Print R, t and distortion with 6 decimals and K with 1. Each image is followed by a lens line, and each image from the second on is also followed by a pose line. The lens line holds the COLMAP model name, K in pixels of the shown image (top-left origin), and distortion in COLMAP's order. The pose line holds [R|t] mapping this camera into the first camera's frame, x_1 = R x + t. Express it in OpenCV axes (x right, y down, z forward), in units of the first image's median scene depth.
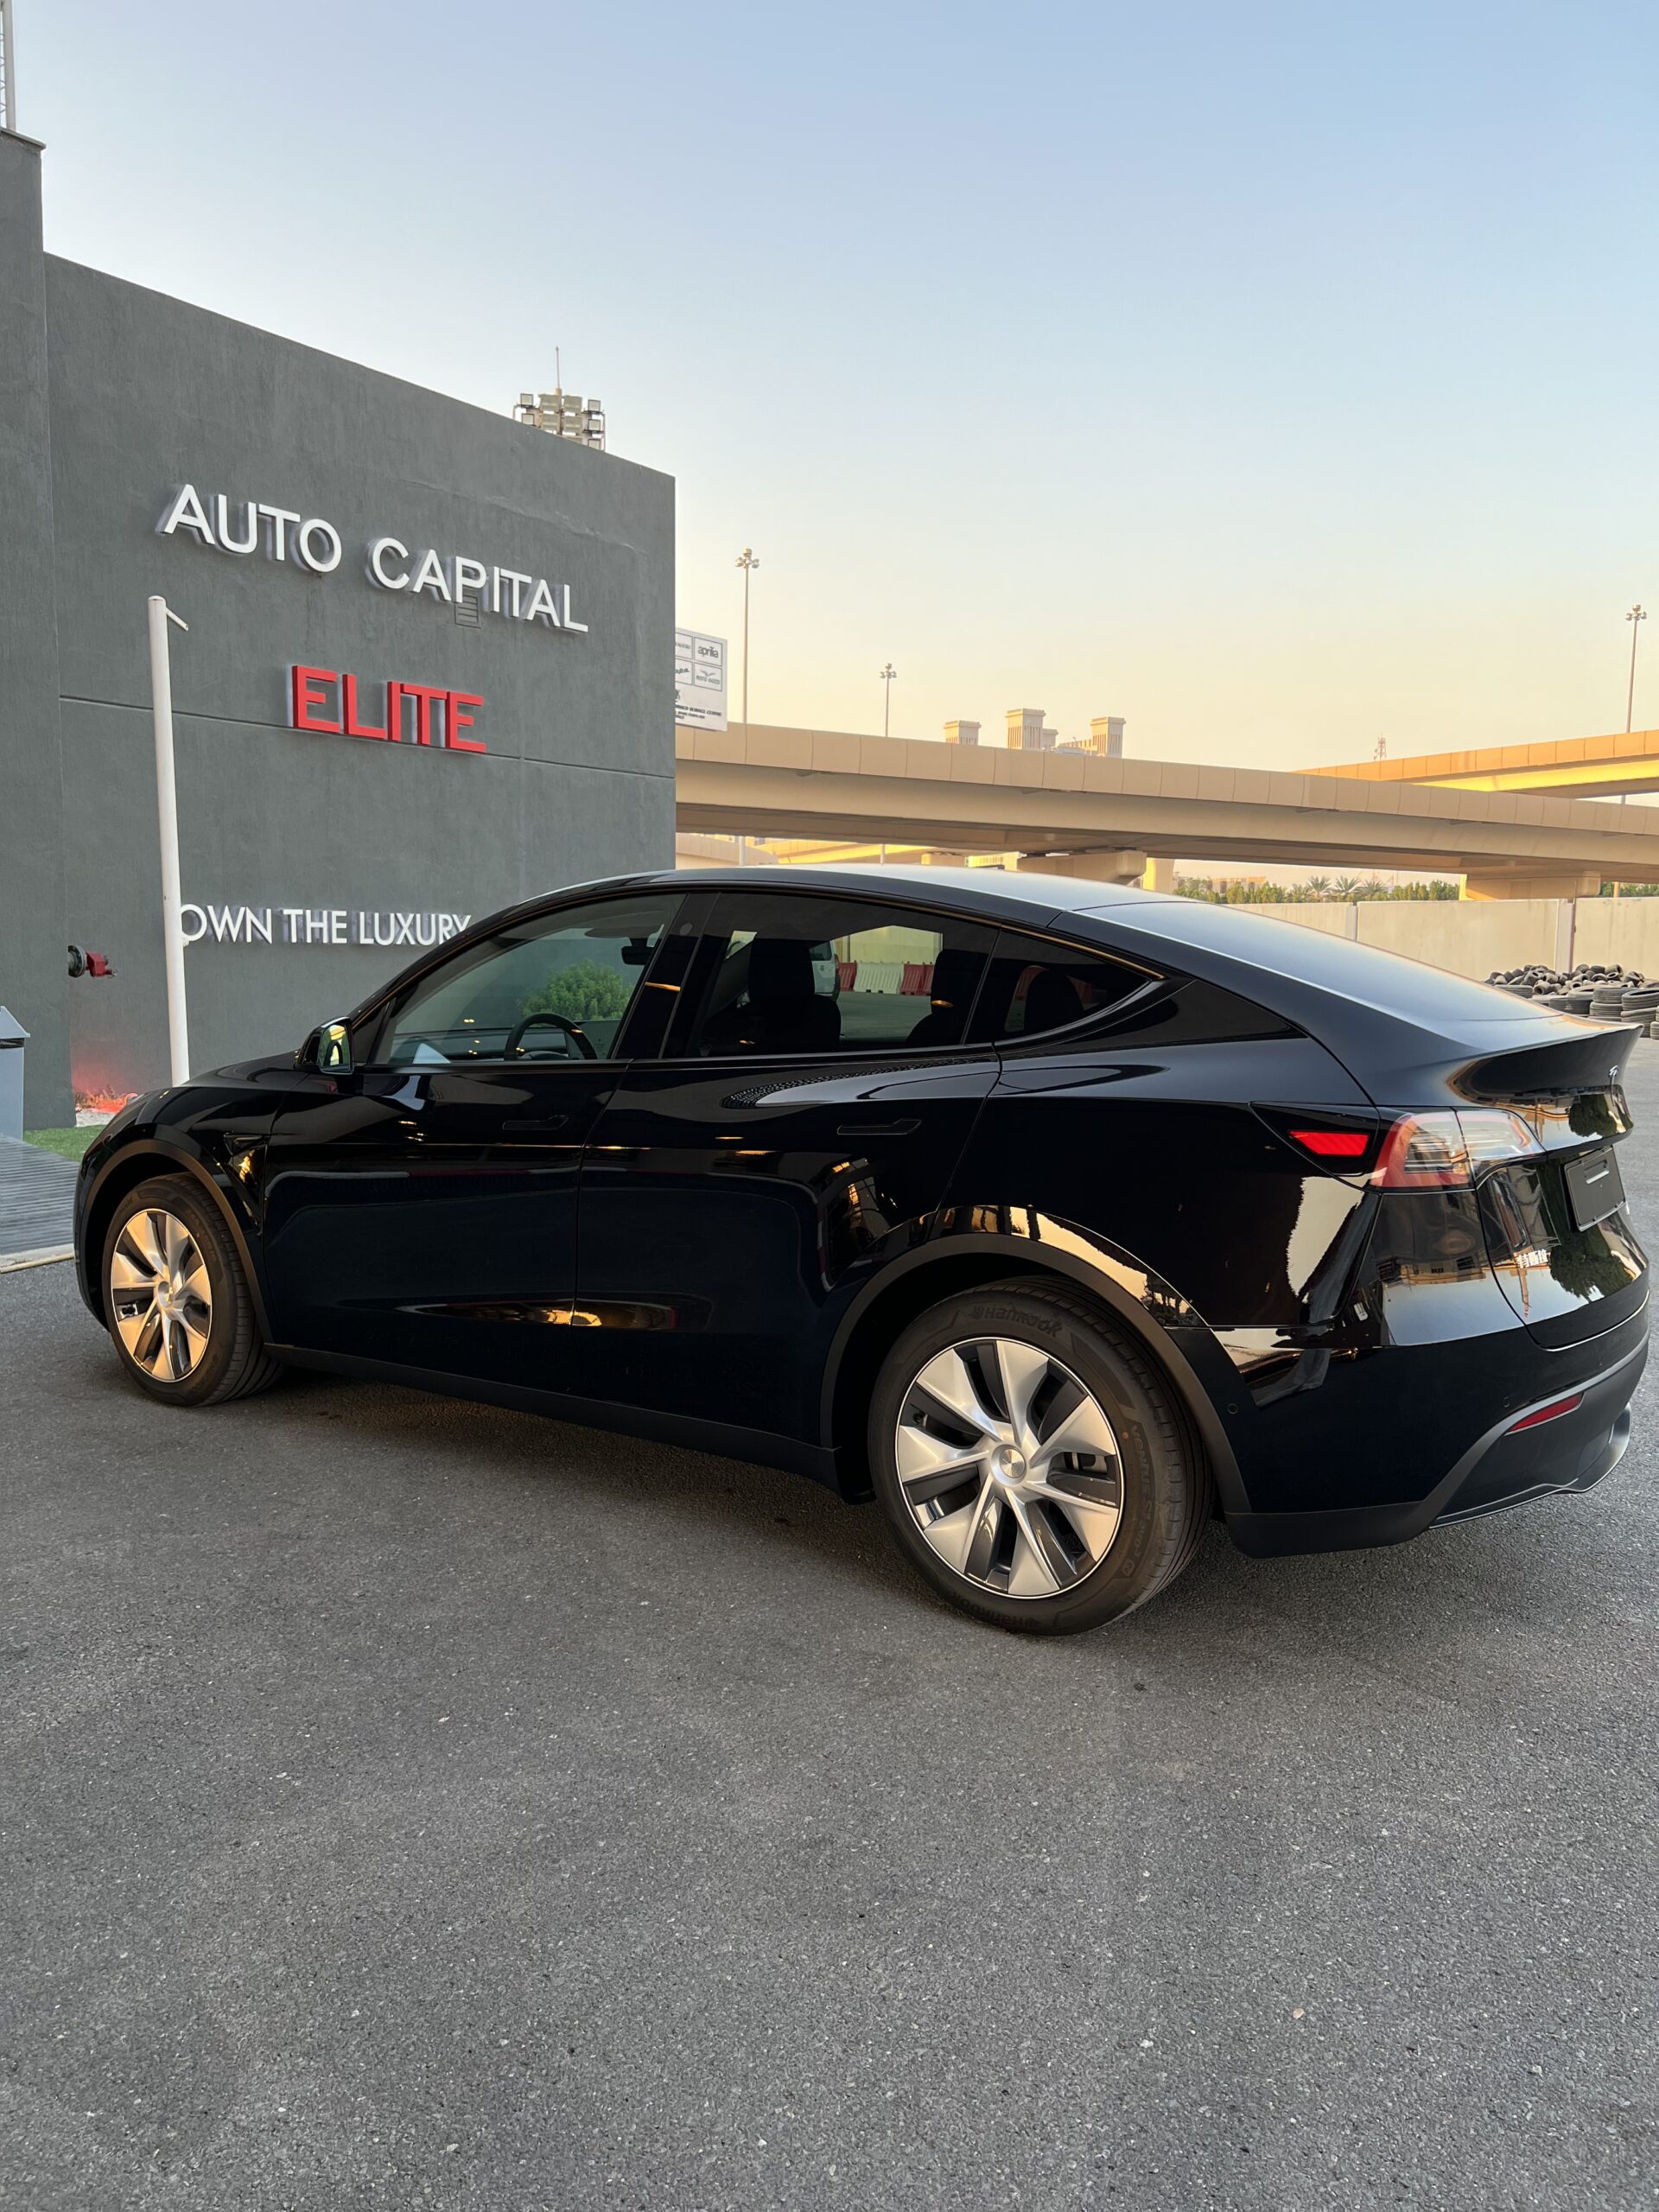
lens RADIAL K [[1704.9, 0, 831.5], [0, 1704.9, 1113.8], [0, 0, 1]] dist [0.099188, 0.002075]
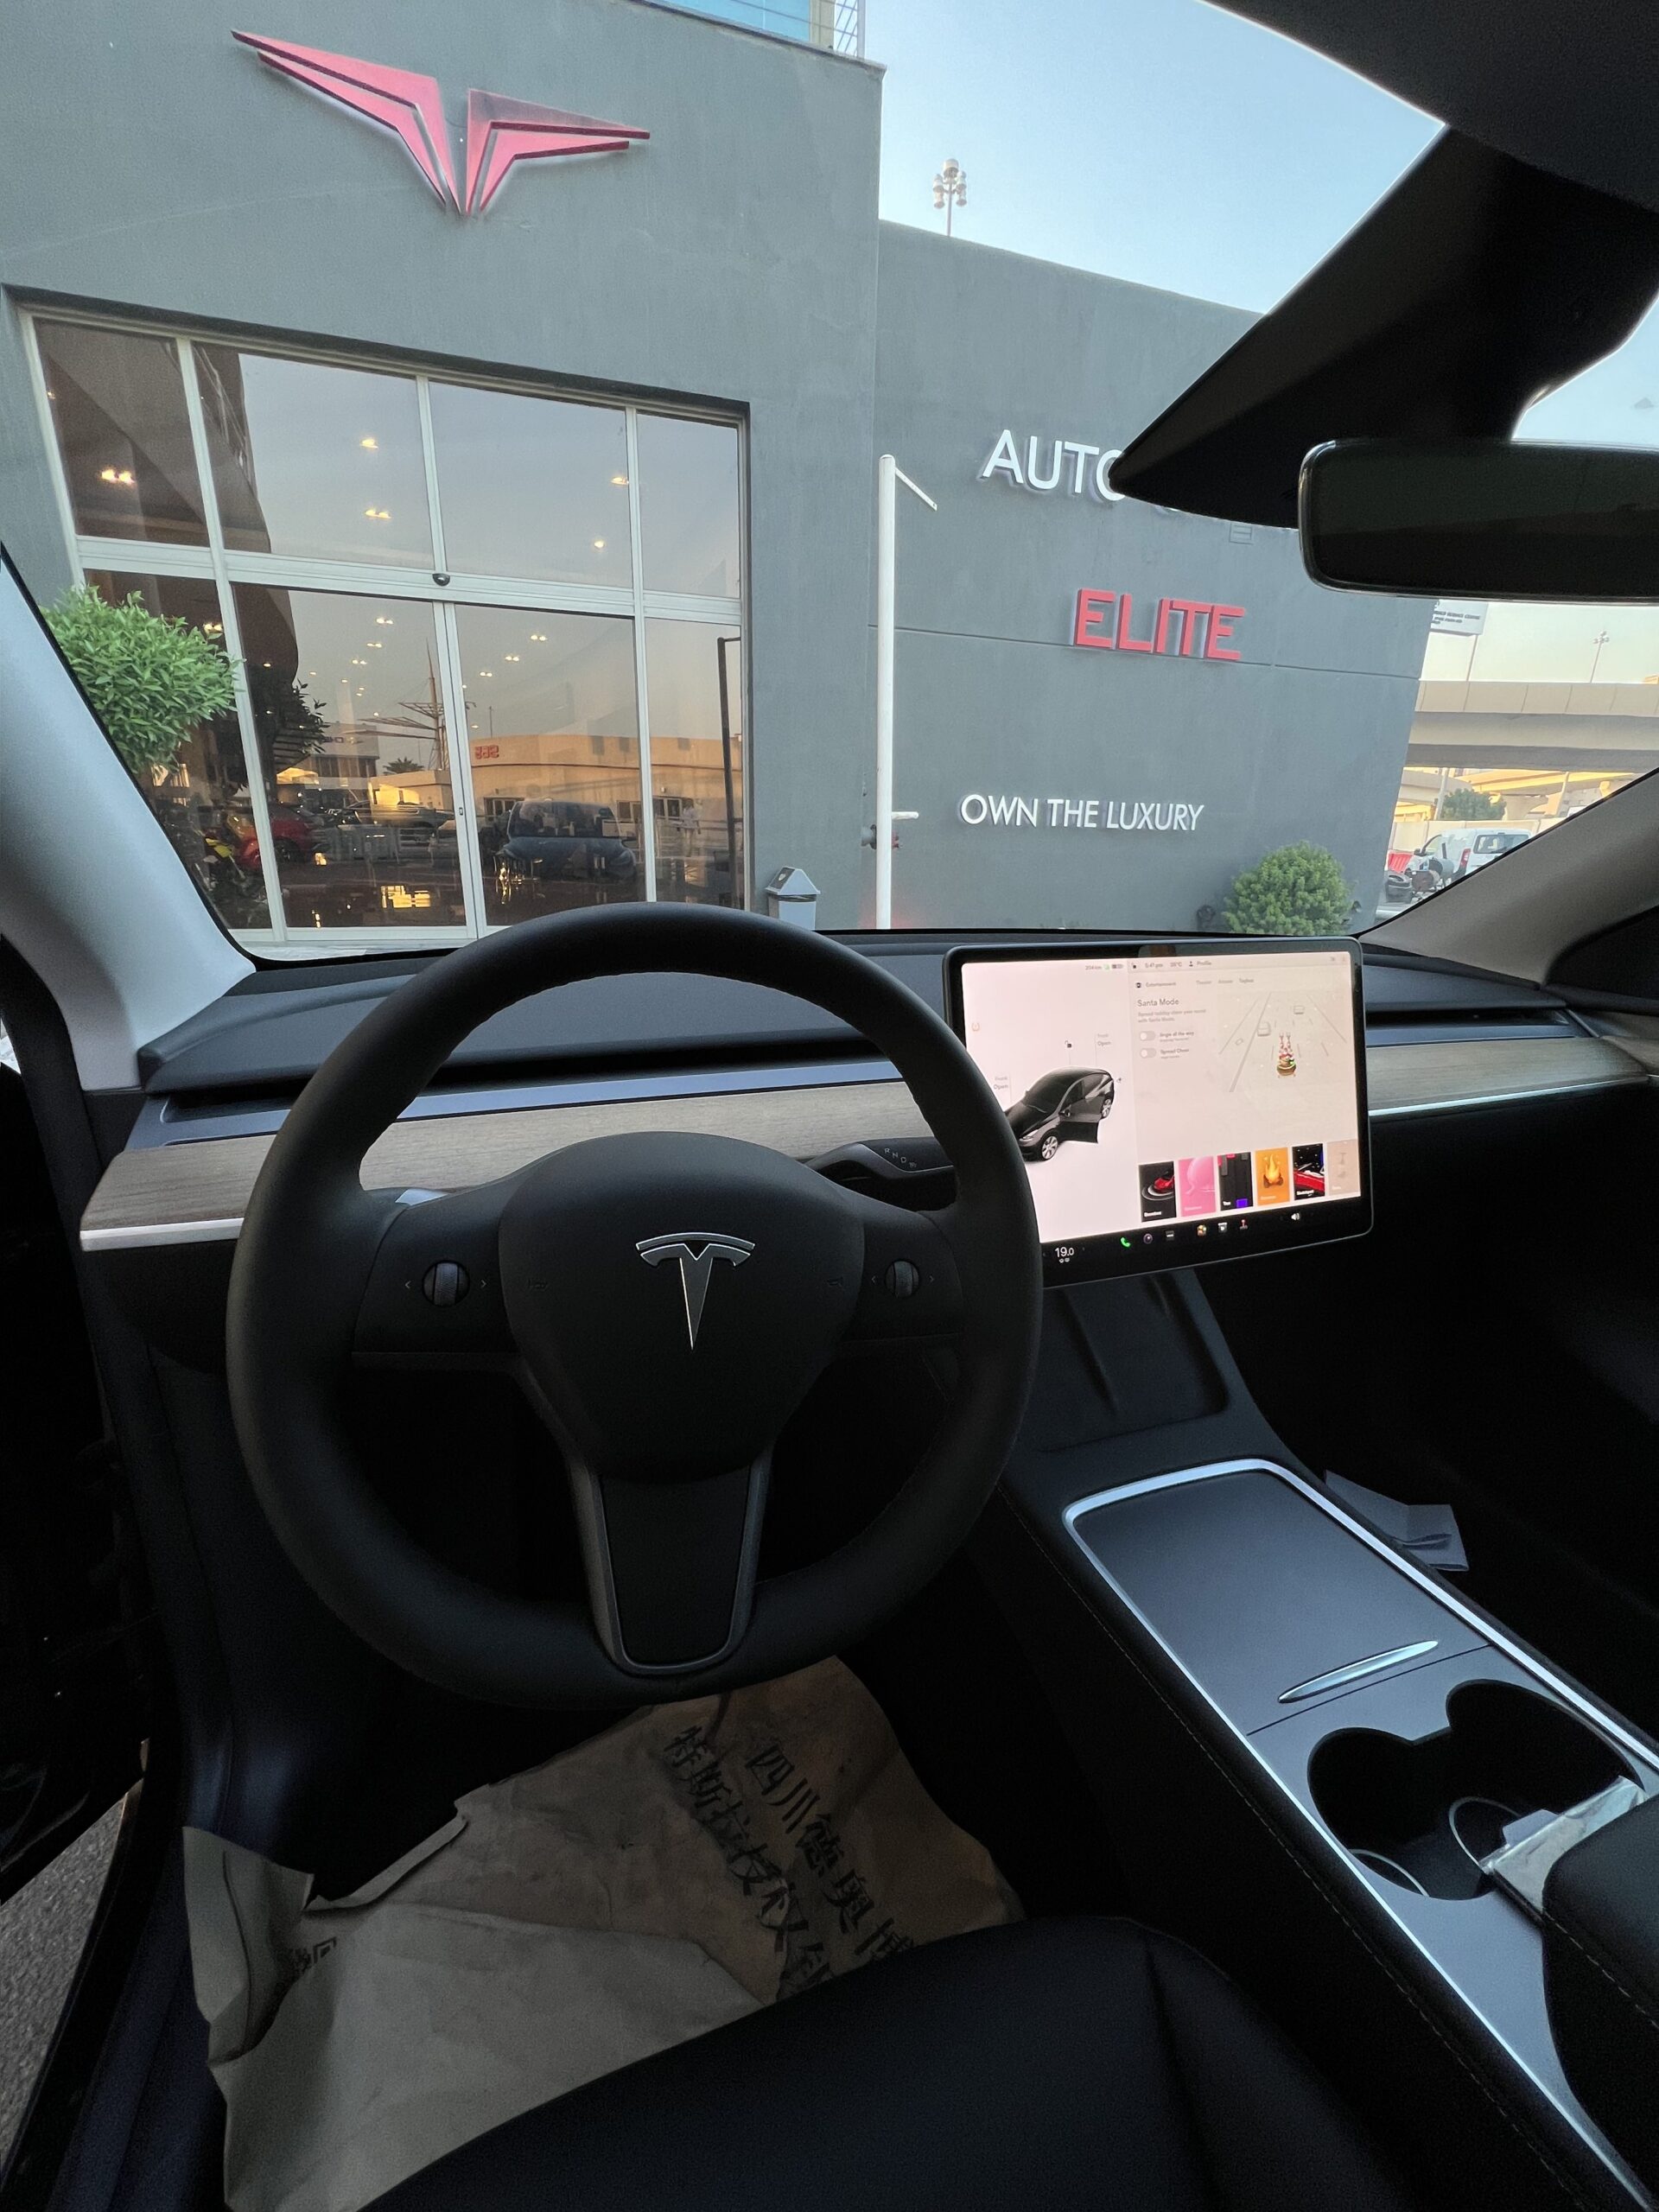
lens RADIAL K [[896.9, 0, 843.7], [0, 896.9, 1119.0], [0, 0, 1]] dist [-0.000774, -0.000205]
pose [[0.815667, 0.172256, -0.552281, -0.031977], [-0.065198, 0.975932, 0.208101, -0.015084], [0.574836, -0.133733, 0.807267, 0.335419]]
